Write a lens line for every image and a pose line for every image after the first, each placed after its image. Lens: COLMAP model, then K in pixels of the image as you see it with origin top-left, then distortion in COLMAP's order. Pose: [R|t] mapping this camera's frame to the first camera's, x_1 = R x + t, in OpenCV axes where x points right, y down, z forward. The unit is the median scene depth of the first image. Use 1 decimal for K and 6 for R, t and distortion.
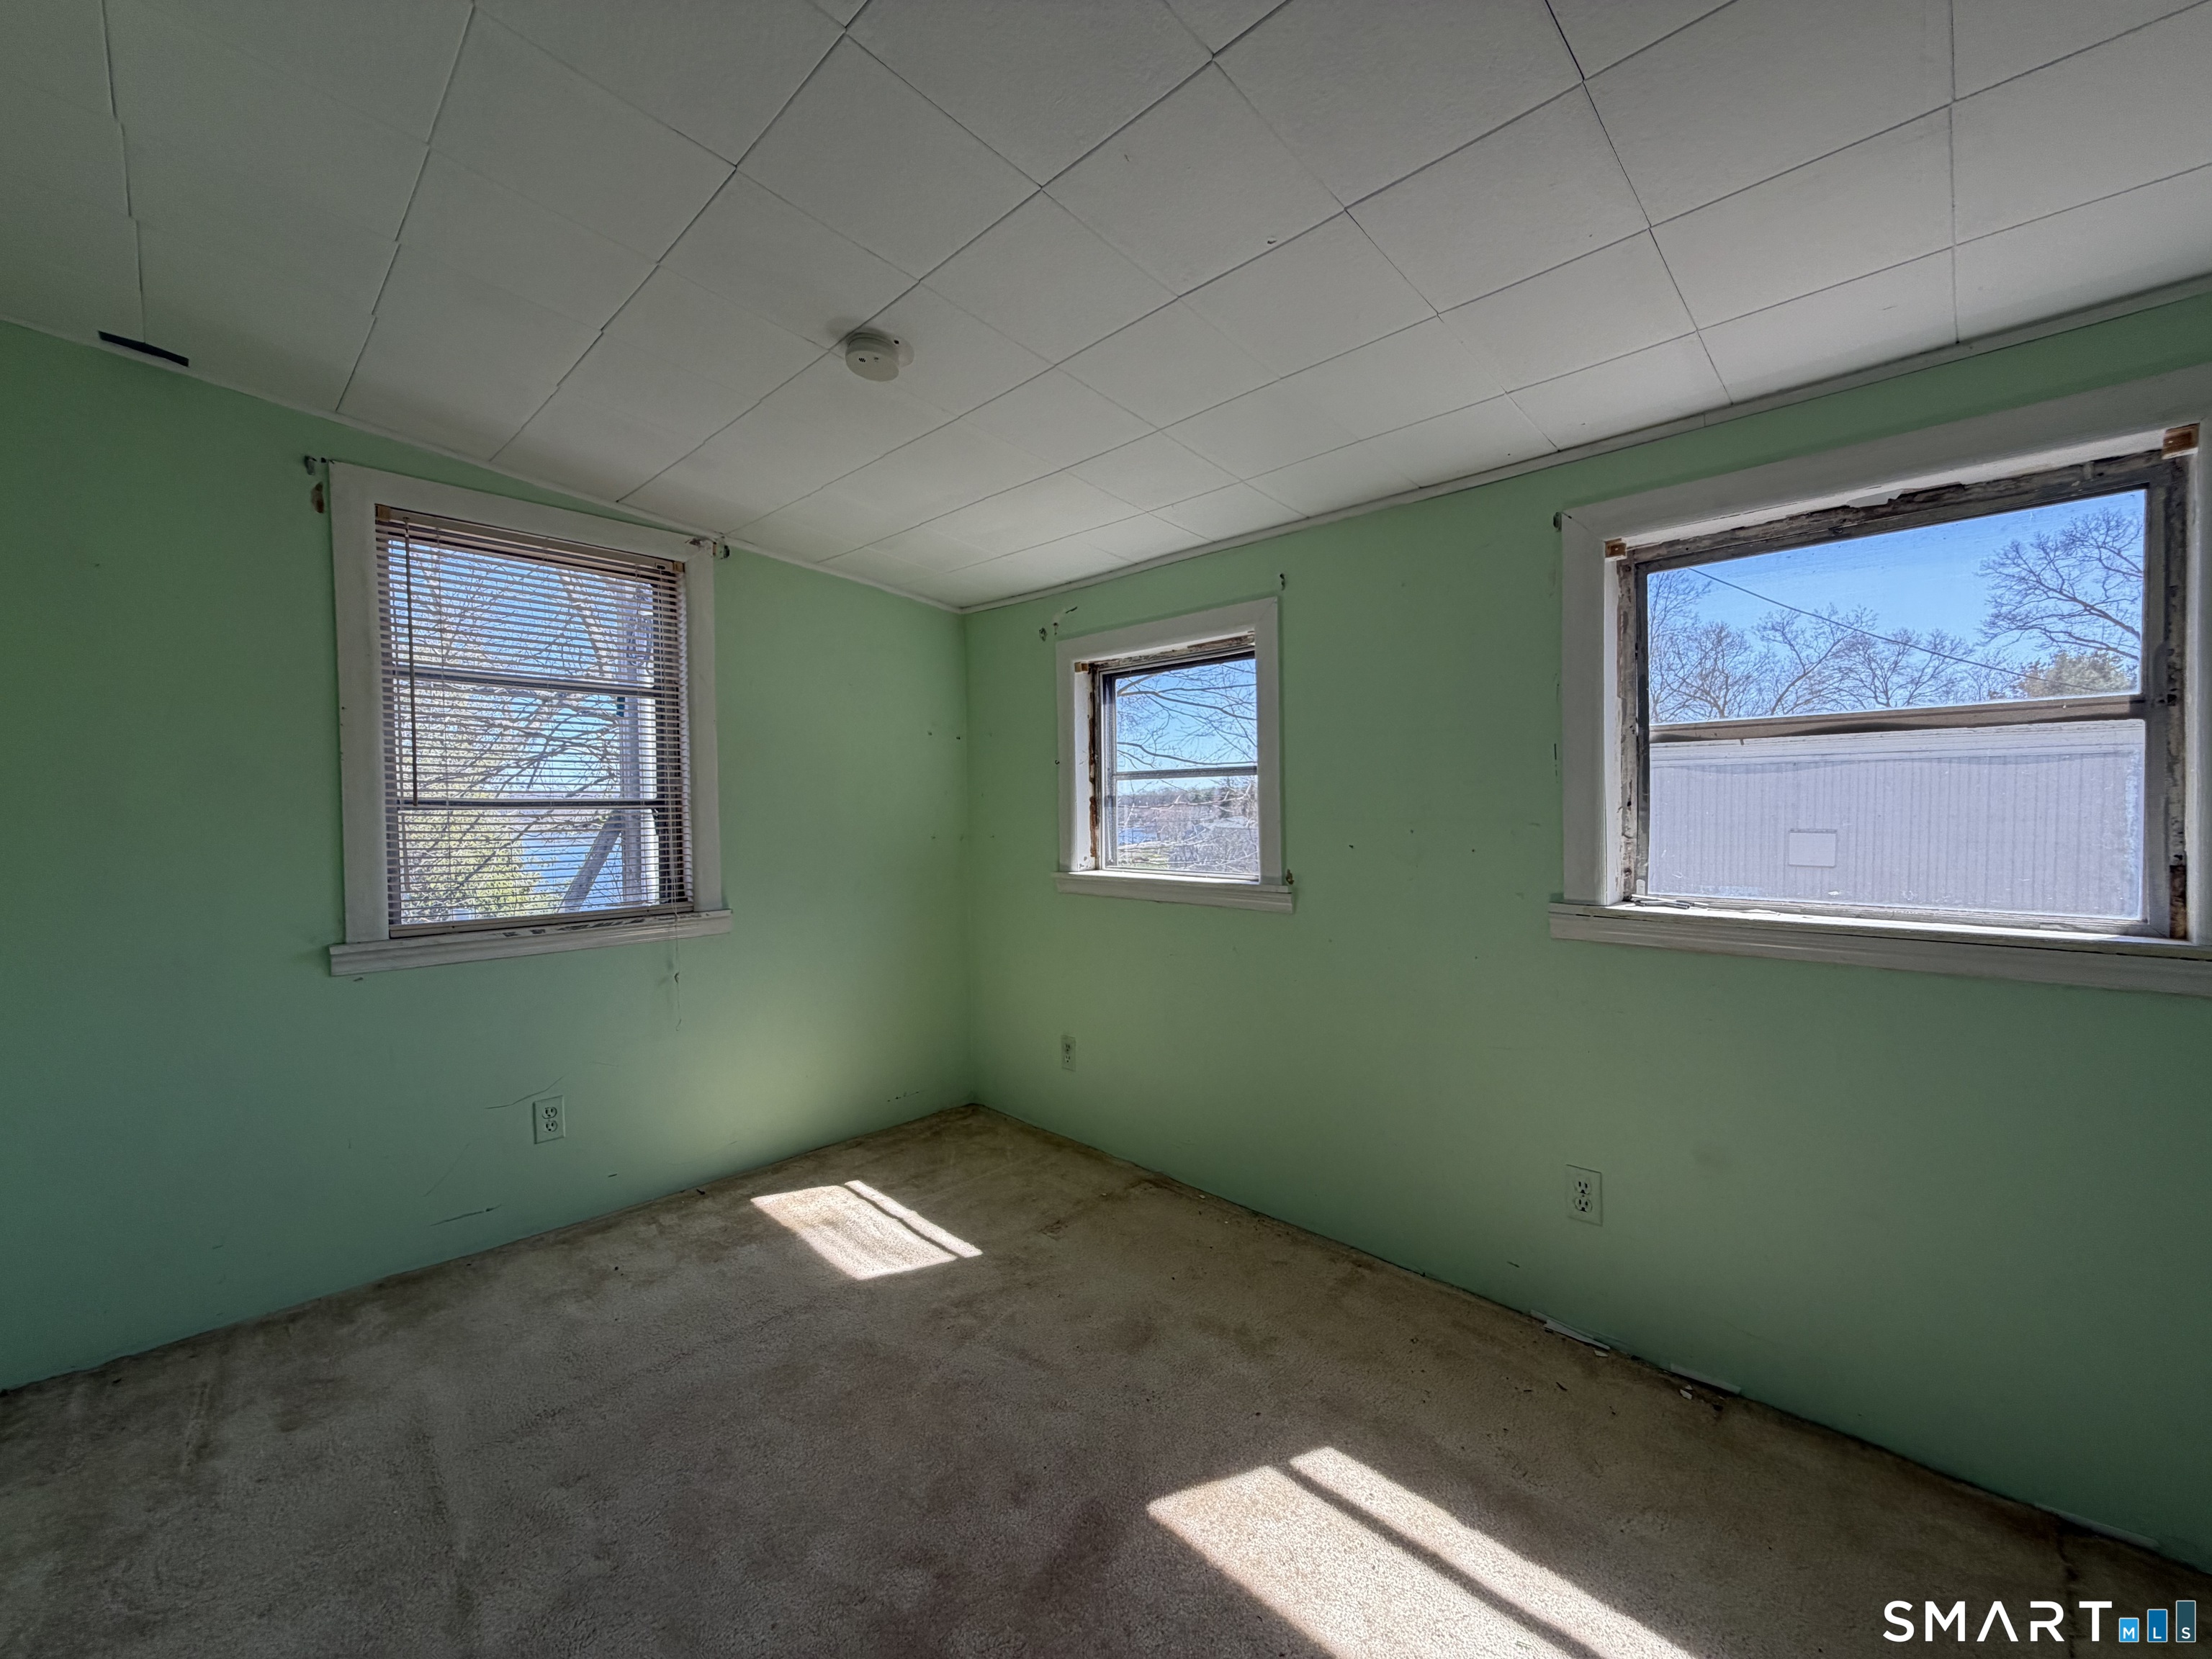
lens RADIAL K [[880.8, 0, 1088.8], [0, 880.8, 836.6], [0, 0, 1]] dist [0.000072, -0.000126]
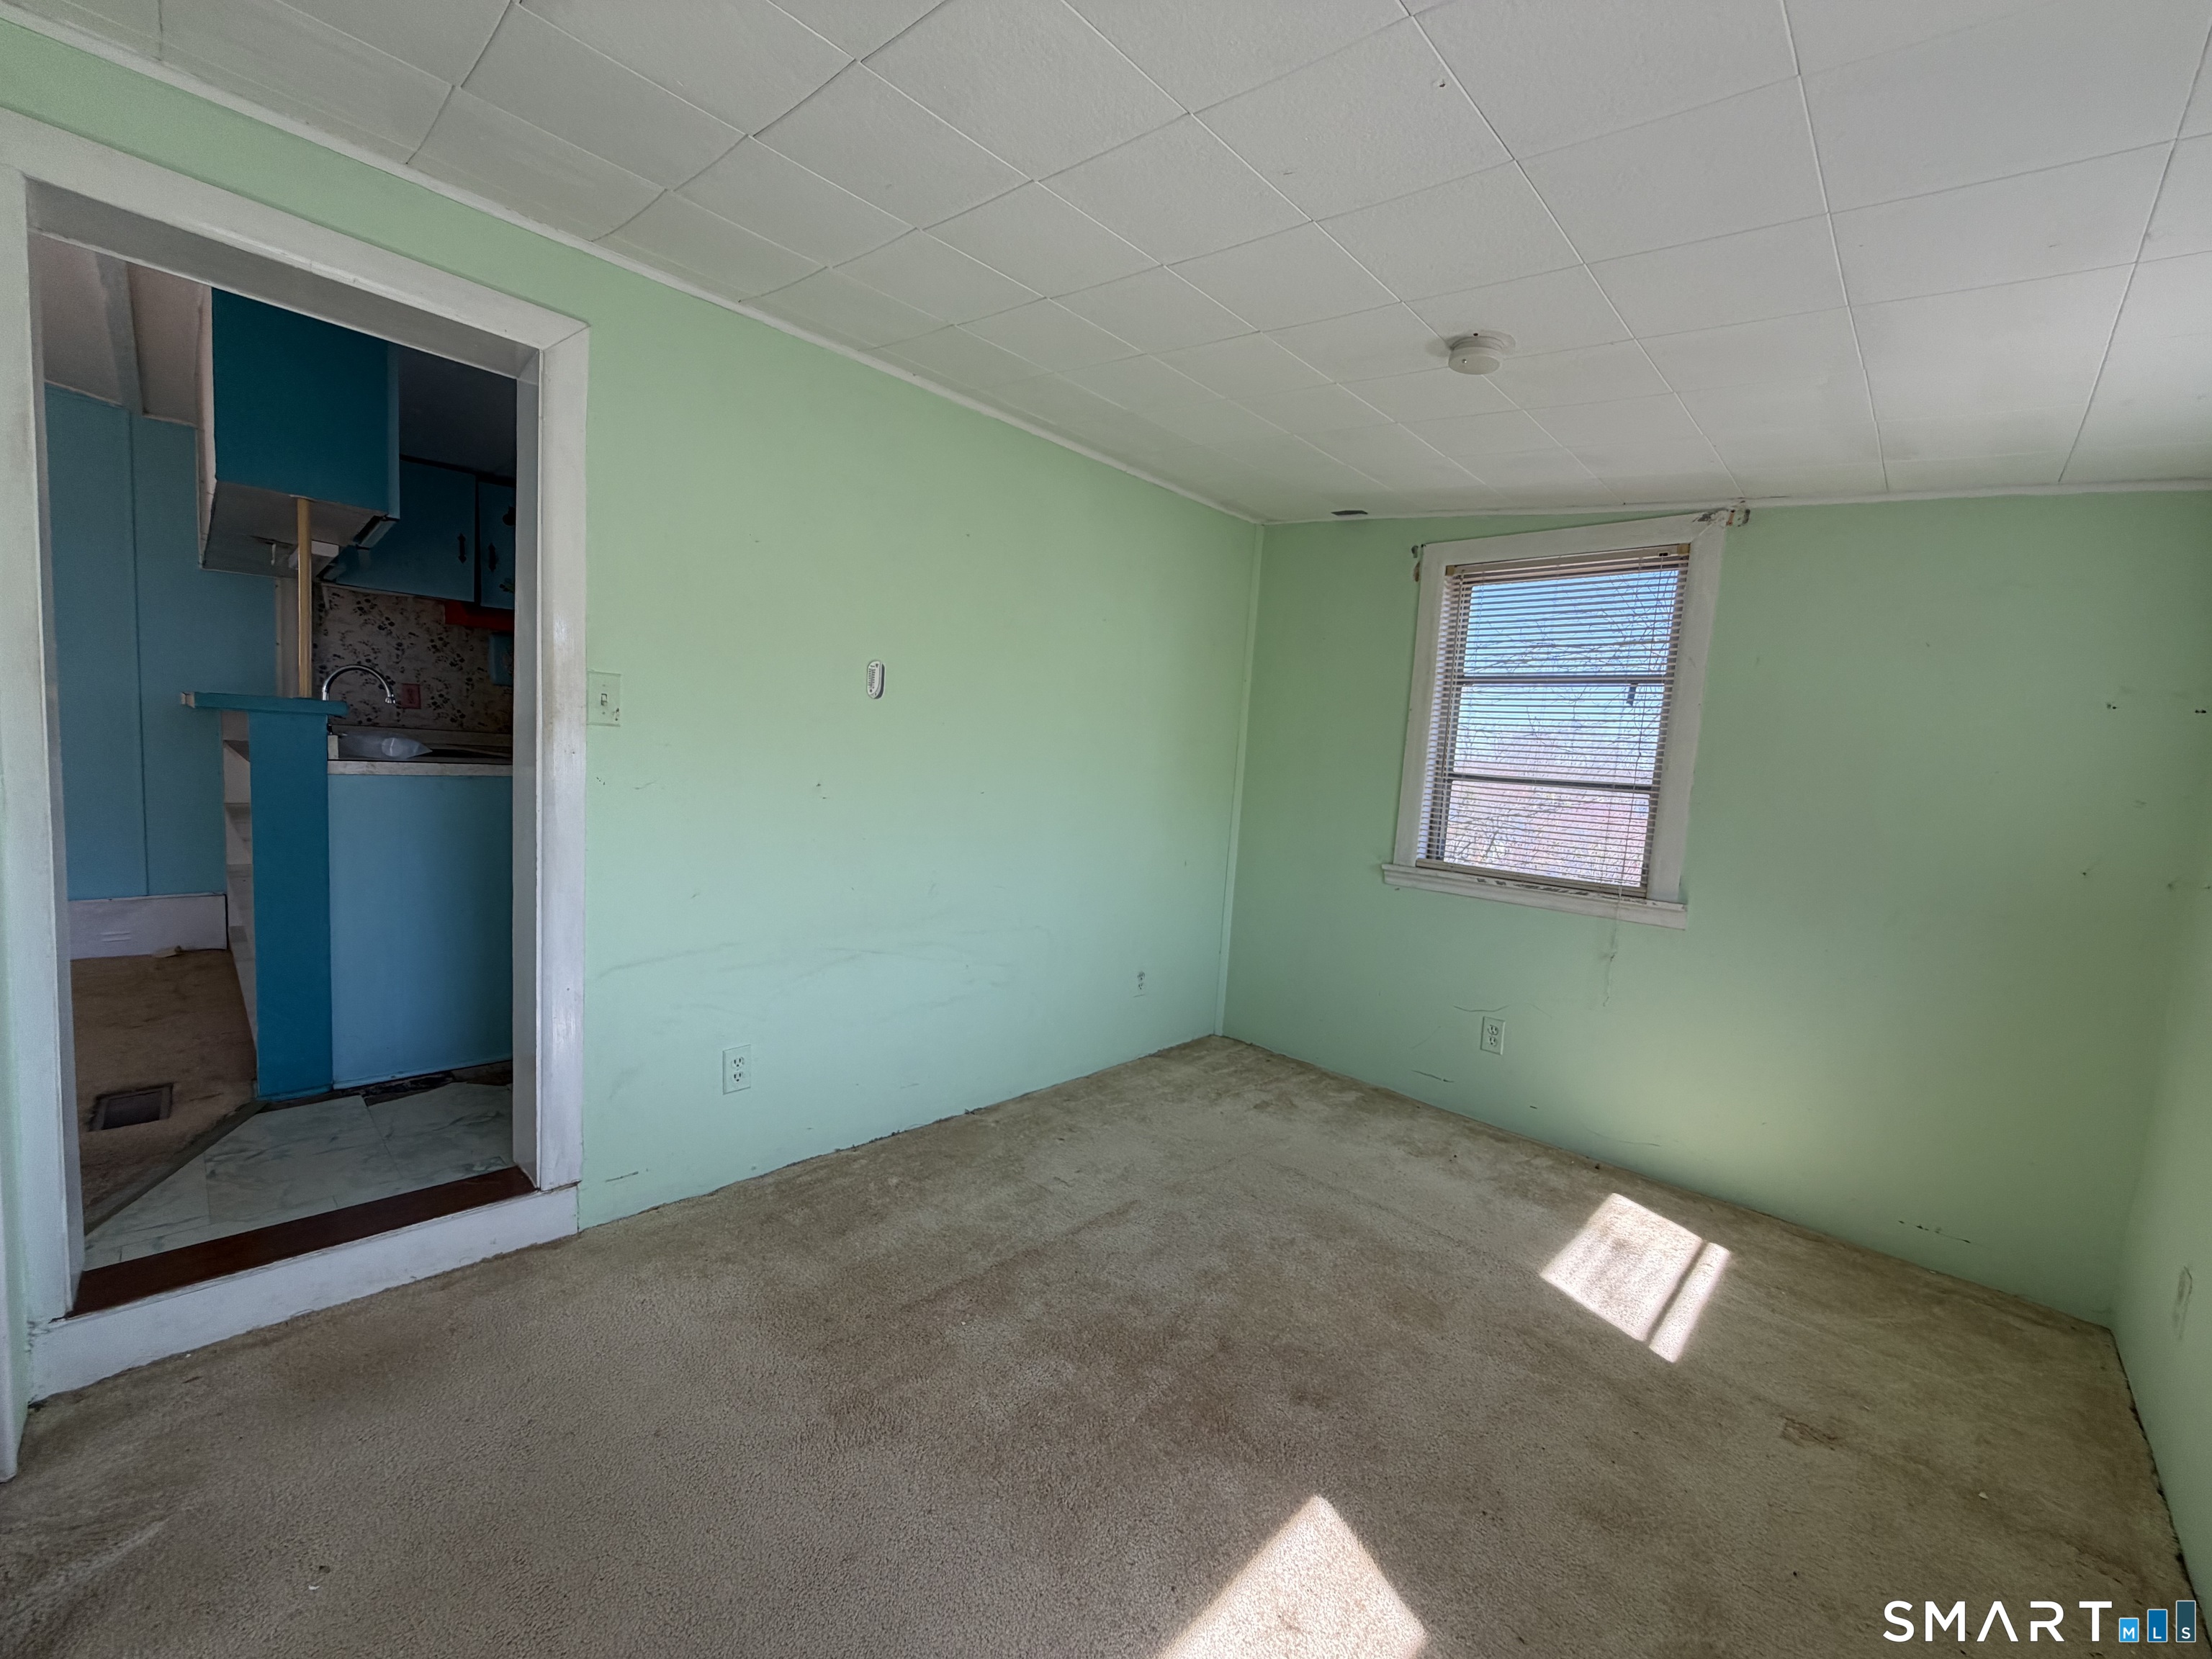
lens RADIAL K [[880.8, 0, 1109.8], [0, 880.8, 836.1], [0, 0, 1]] dist [0.000072, -0.000126]
pose [[0.020811, 0.102658, -0.994499, 0.589360], [-0.096660, 0.990261, 0.100197, -0.028898], [0.995100, 0.094043, 0.030531, 0.405517]]
